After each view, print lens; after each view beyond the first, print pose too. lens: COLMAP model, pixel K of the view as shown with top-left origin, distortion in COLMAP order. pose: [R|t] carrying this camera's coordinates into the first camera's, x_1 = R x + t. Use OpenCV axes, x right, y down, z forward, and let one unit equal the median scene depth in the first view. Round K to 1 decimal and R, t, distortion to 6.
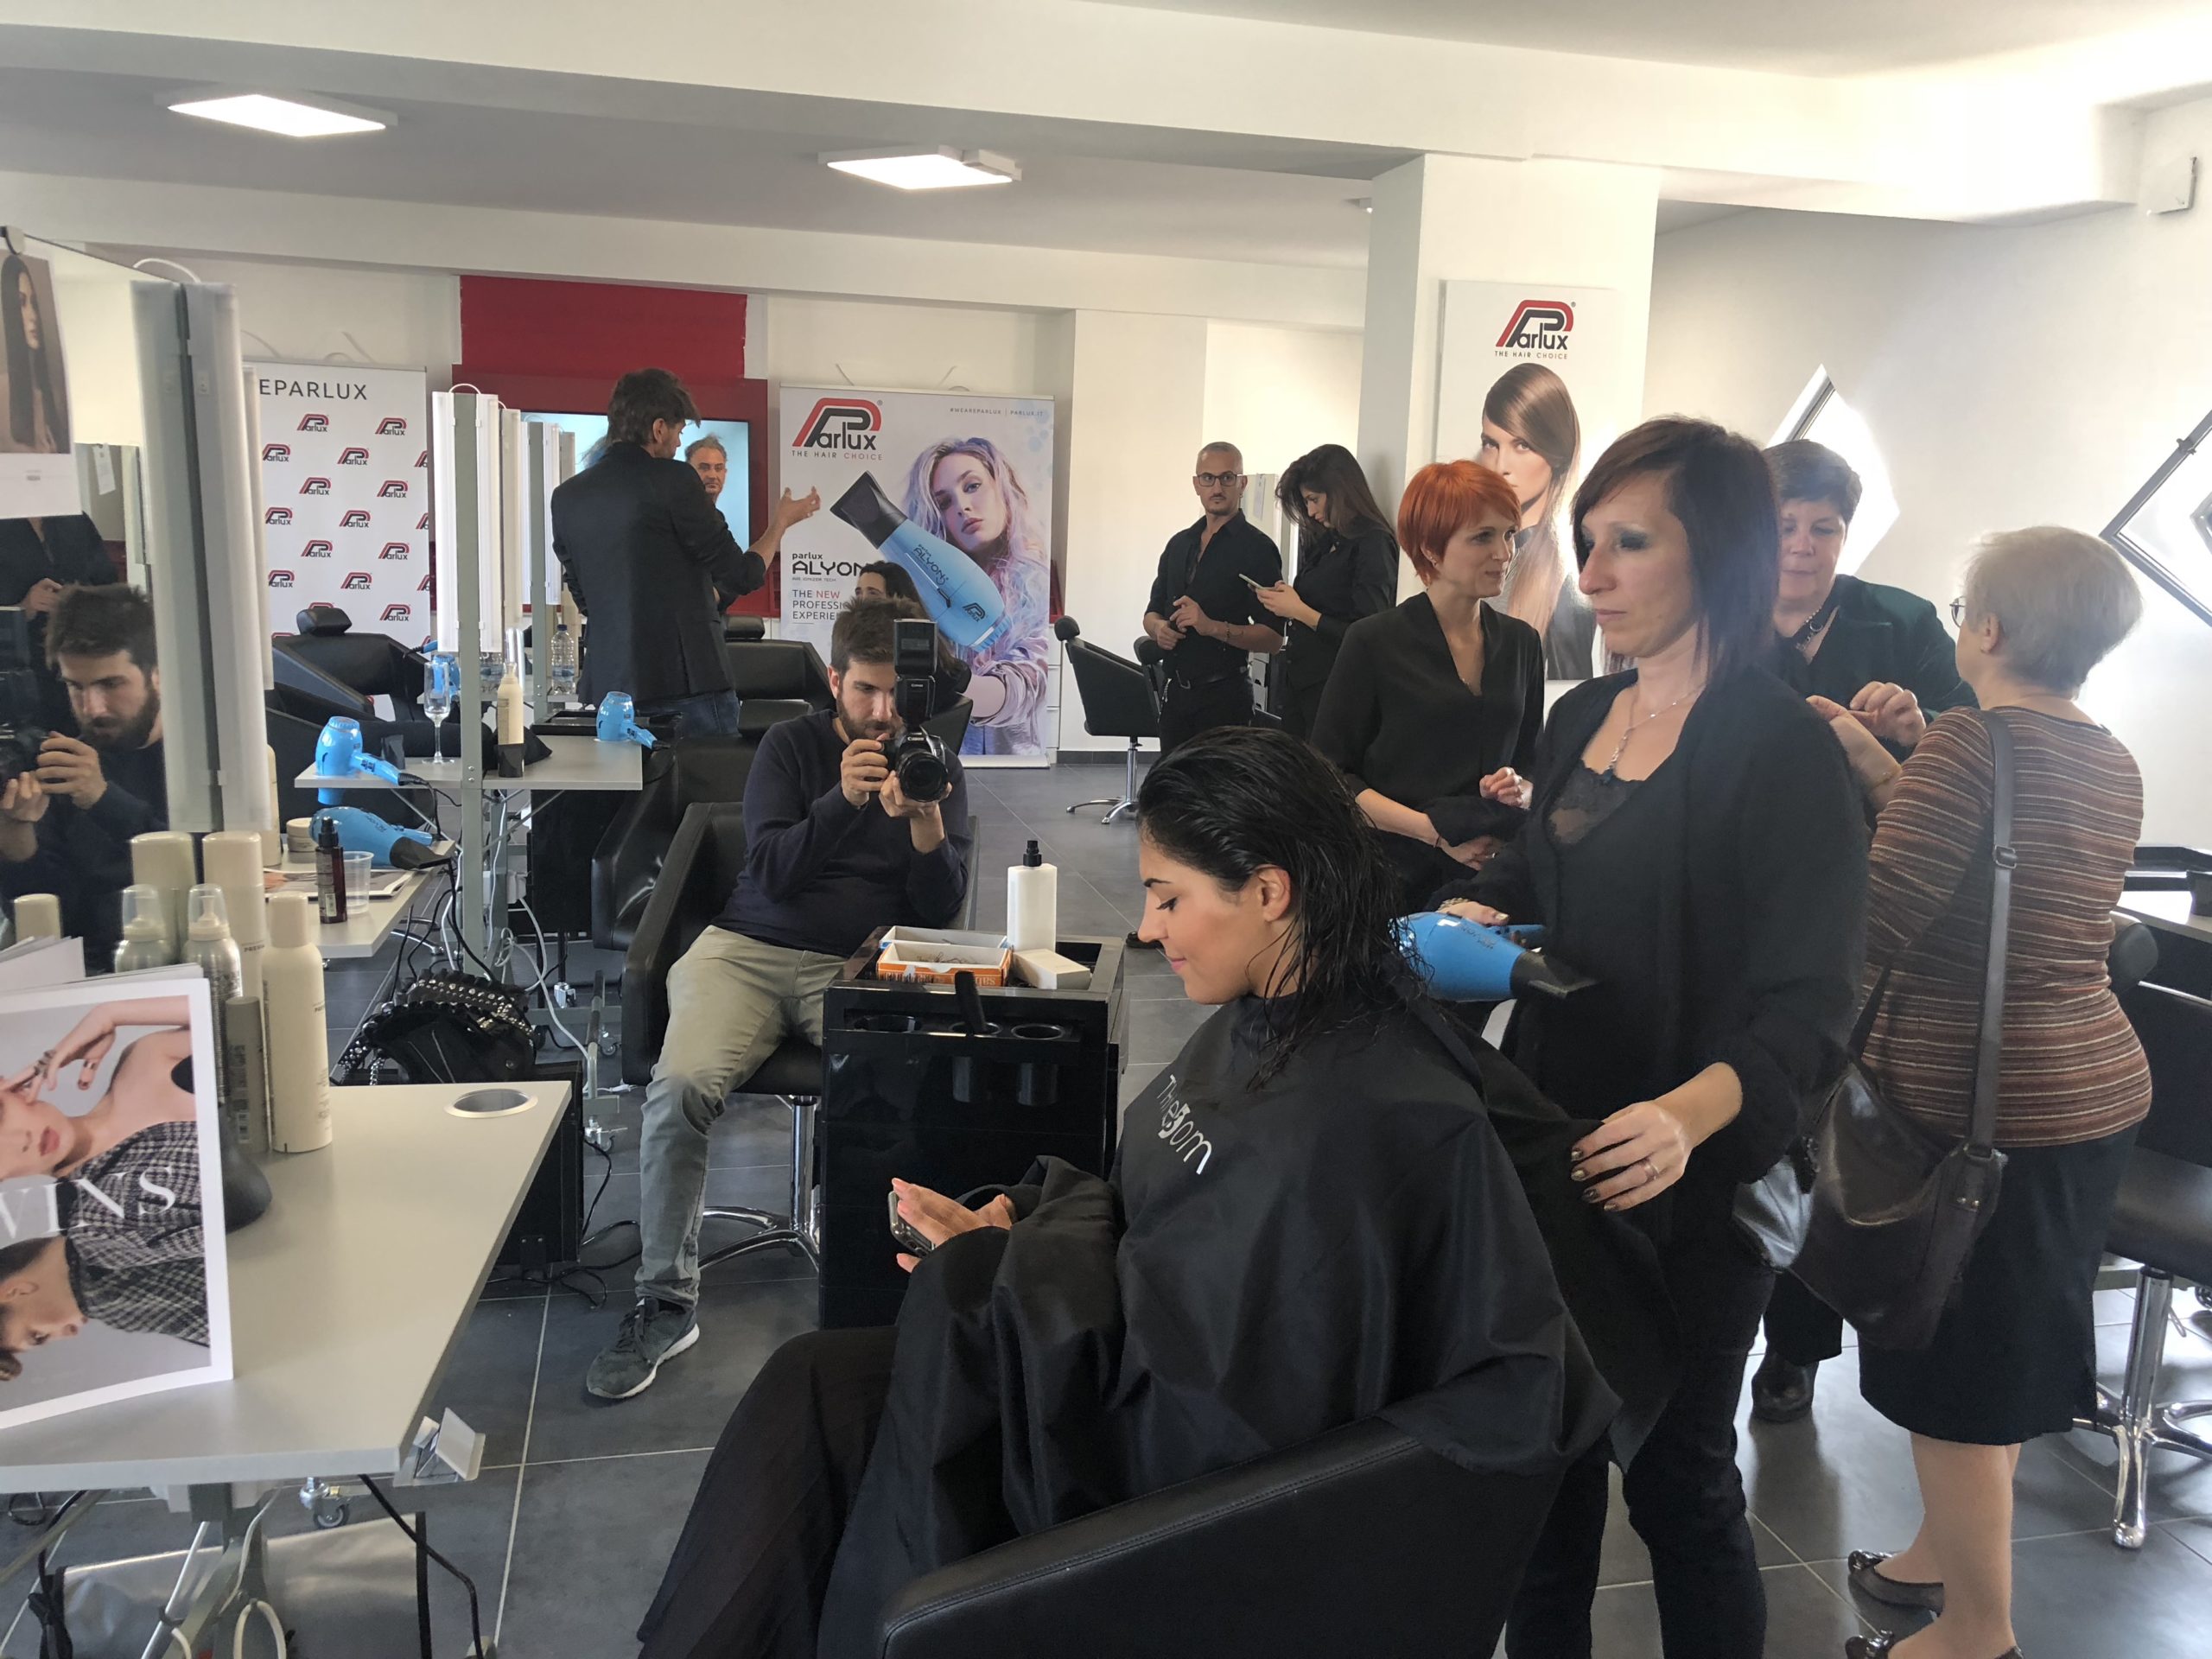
lens RADIAL K [[1823.5, 0, 1113.2], [0, 1823.5, 819.3], [0, 0, 1]] dist [0.065102, -0.068952]
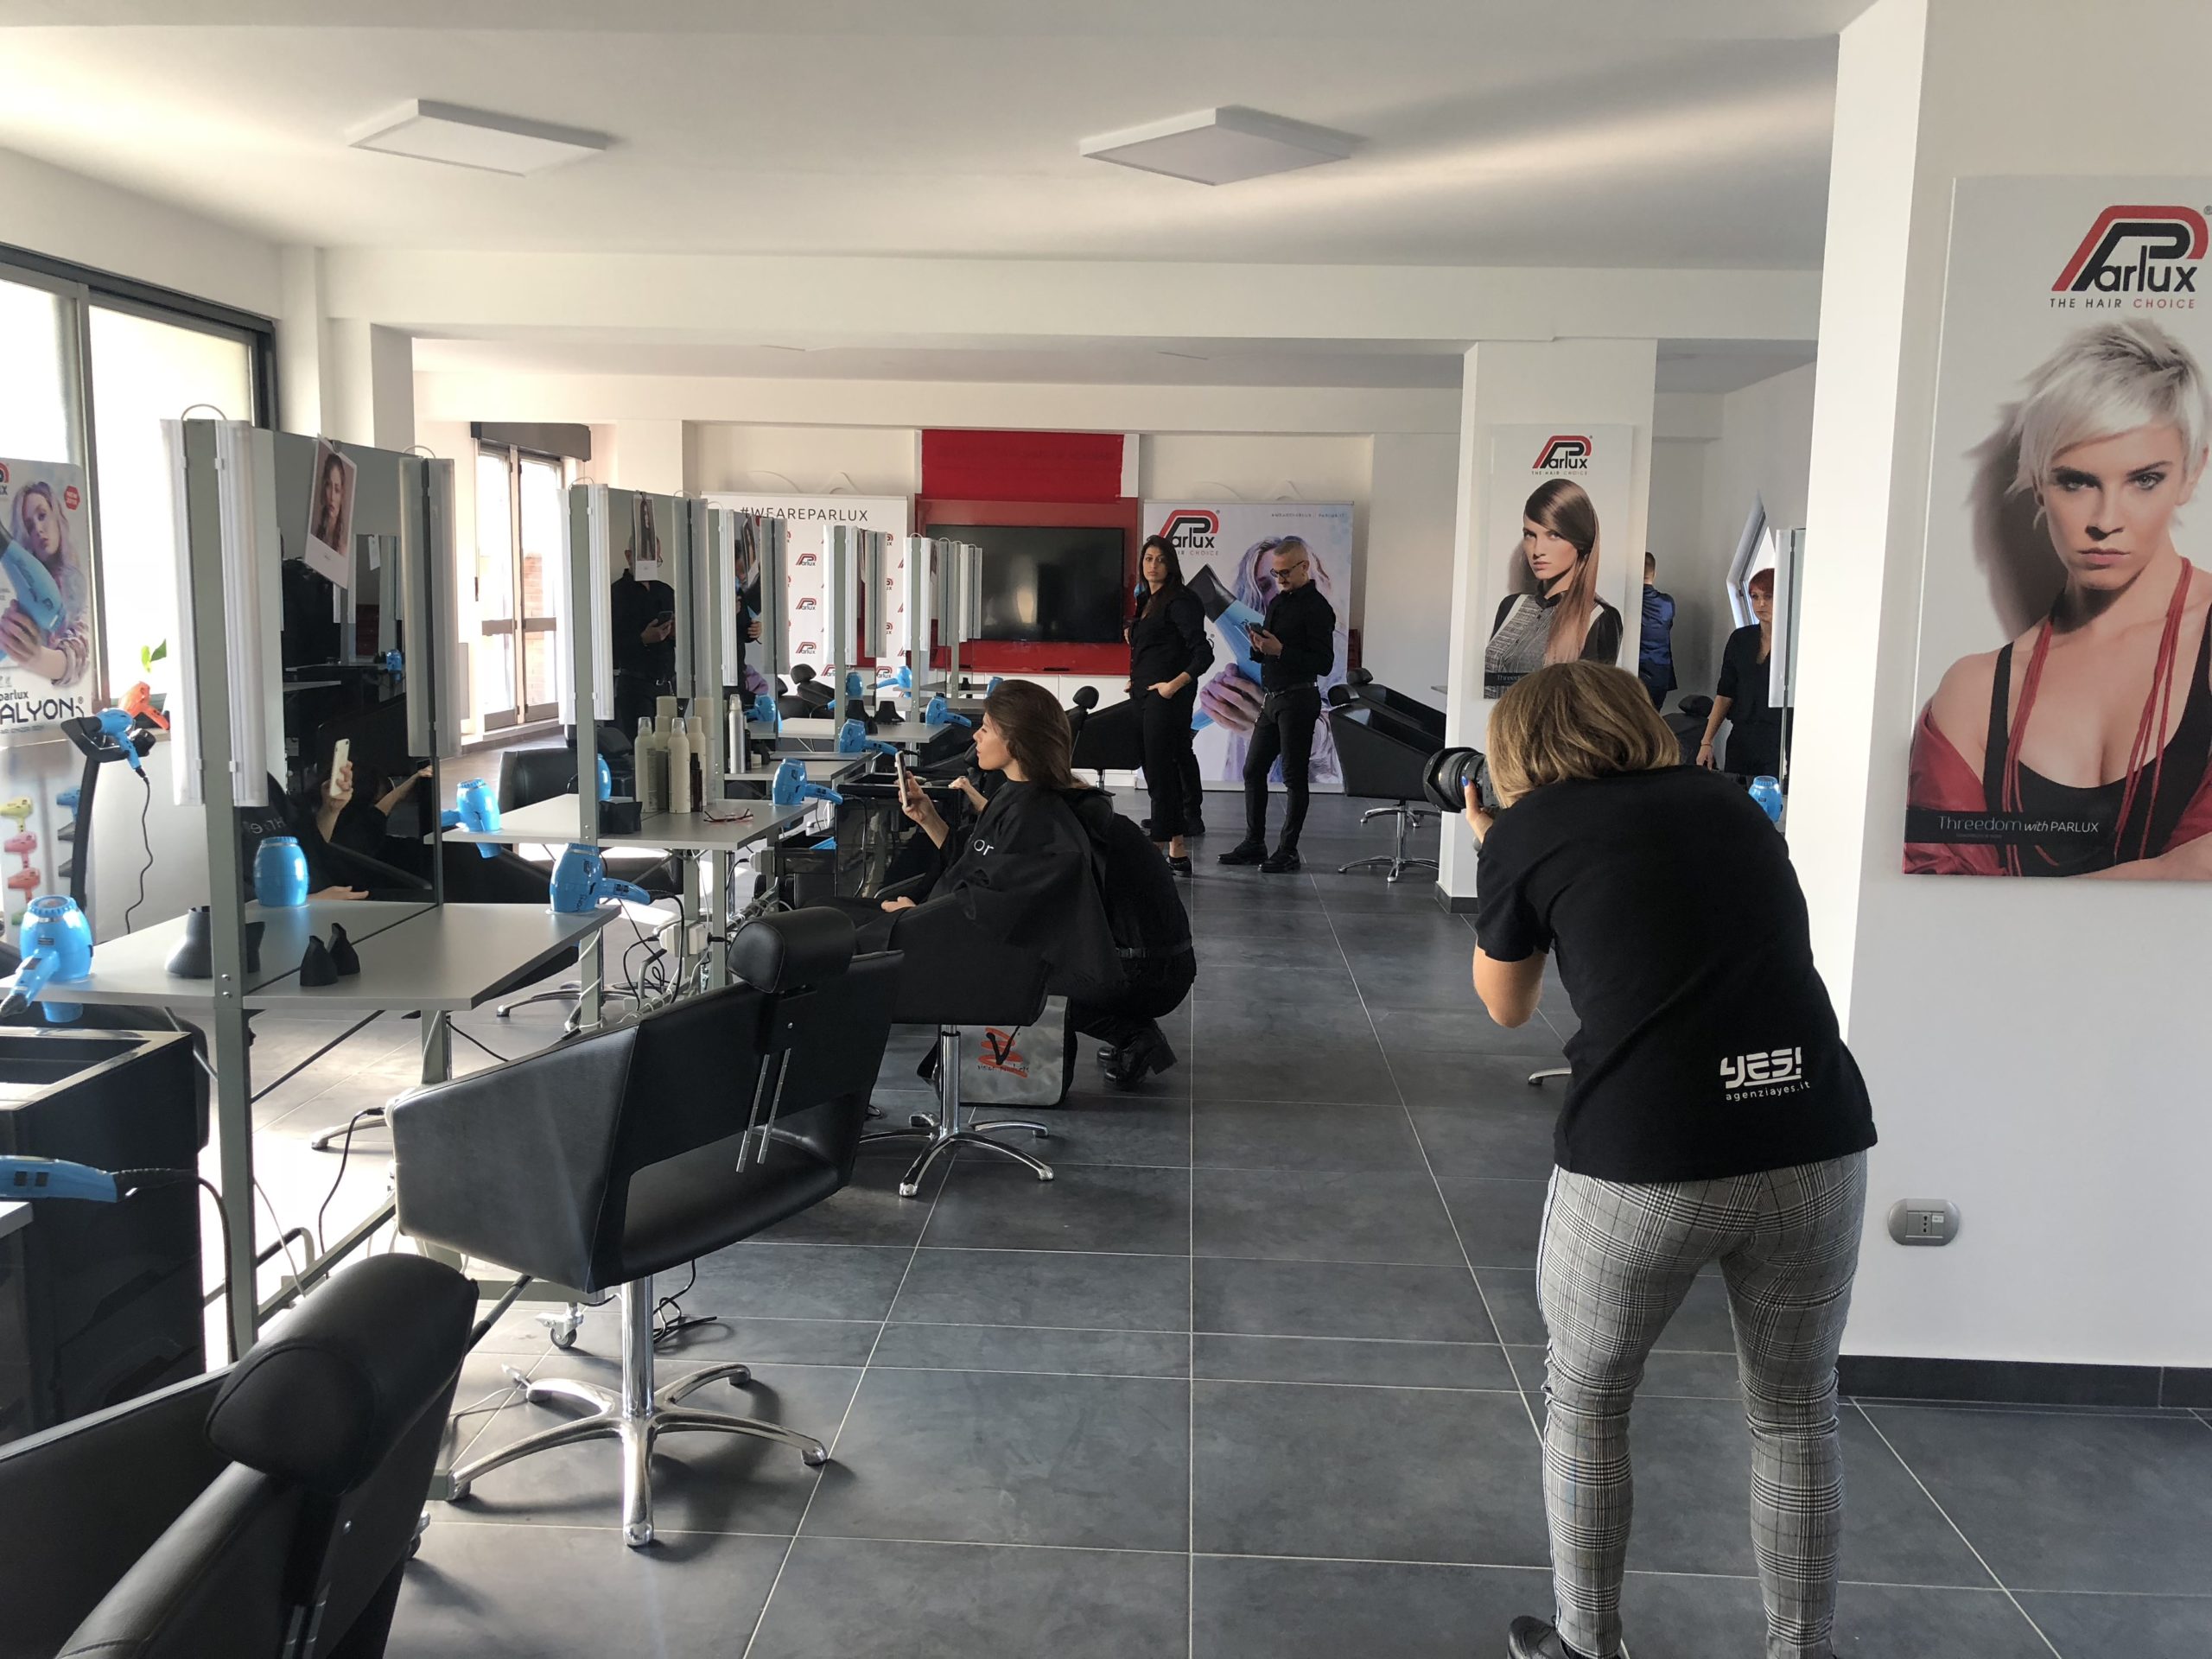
lens RADIAL K [[1823.5, 0, 1103.7], [0, 1823.5, 831.0], [0, 0, 1]] dist [0.065102, -0.068952]
pose [[0.959194, 0.022326, -0.281867, 0.293088], [-0.034279, 0.998707, -0.037547, 0.093238], [0.280664, 0.045677, 0.958718, -0.463939]]
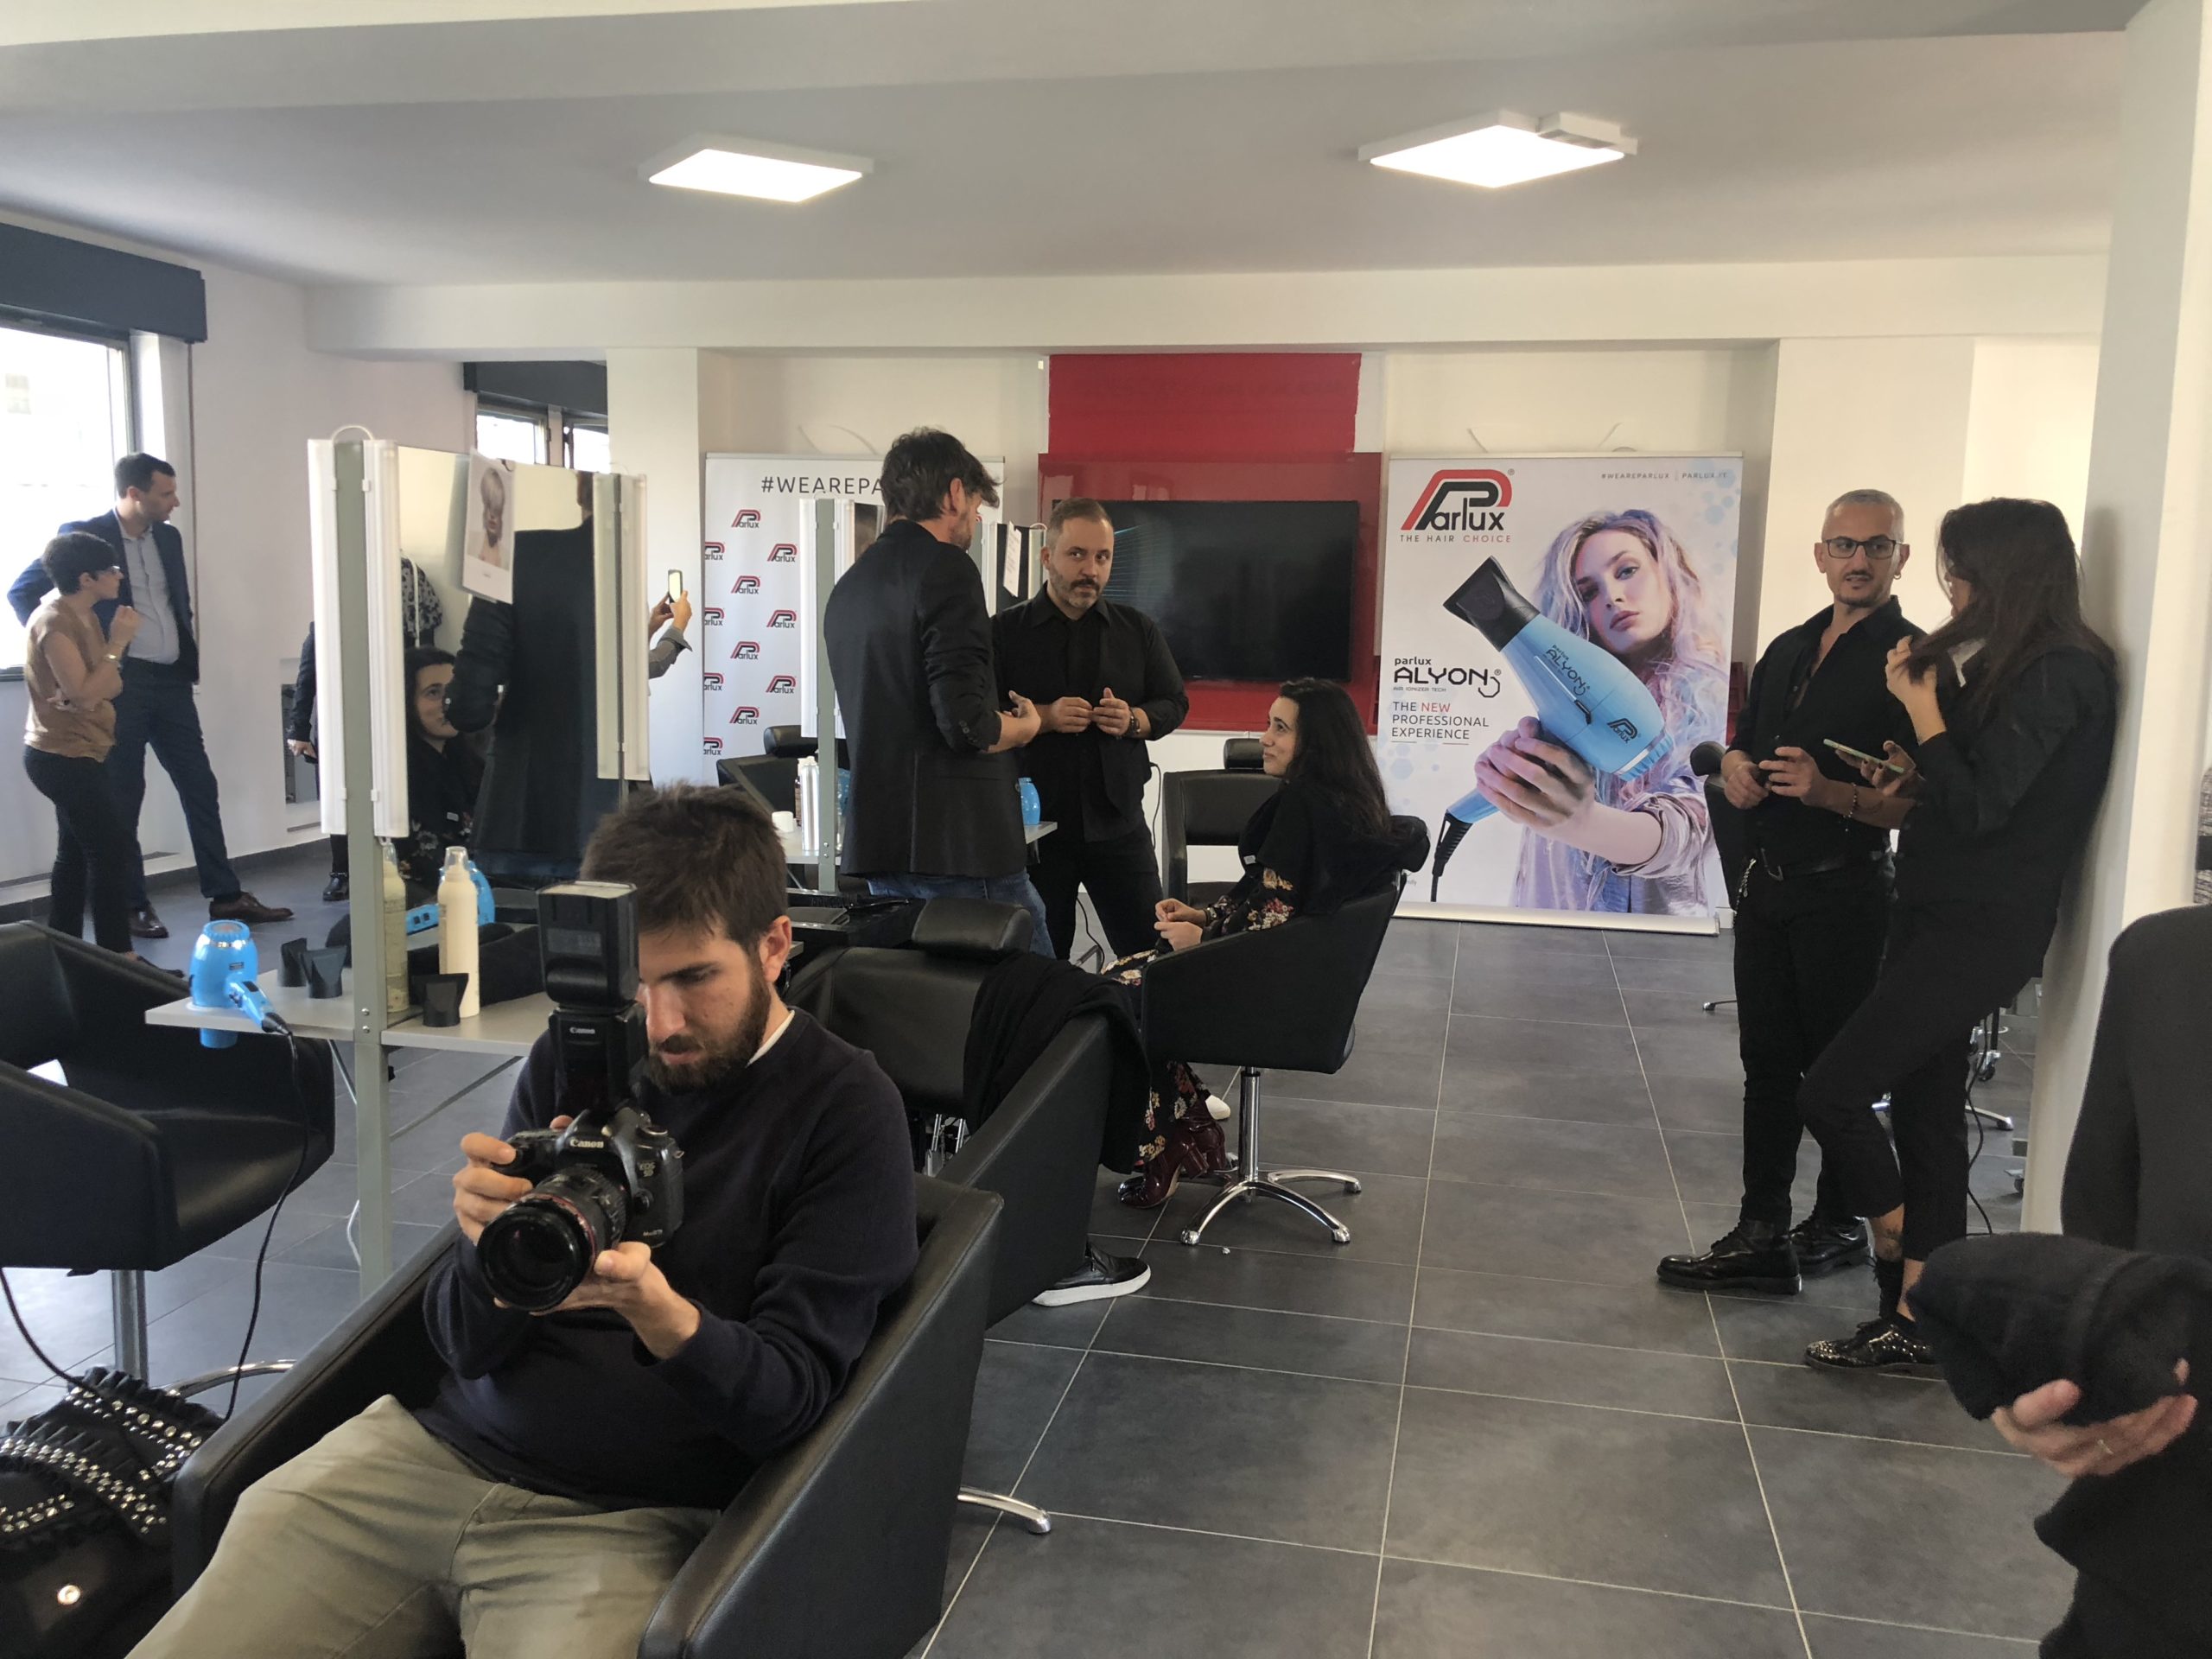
lens RADIAL K [[1823.5, 0, 1098.2], [0, 1823.5, 813.4], [0, 0, 1]] dist [0.065102, -0.068952]
pose [[0.901424, 0.037043, -0.431350, 0.110033], [-0.060249, 0.997371, -0.040256, -0.058464], [0.428725, 0.062276, 0.901286, 0.352476]]
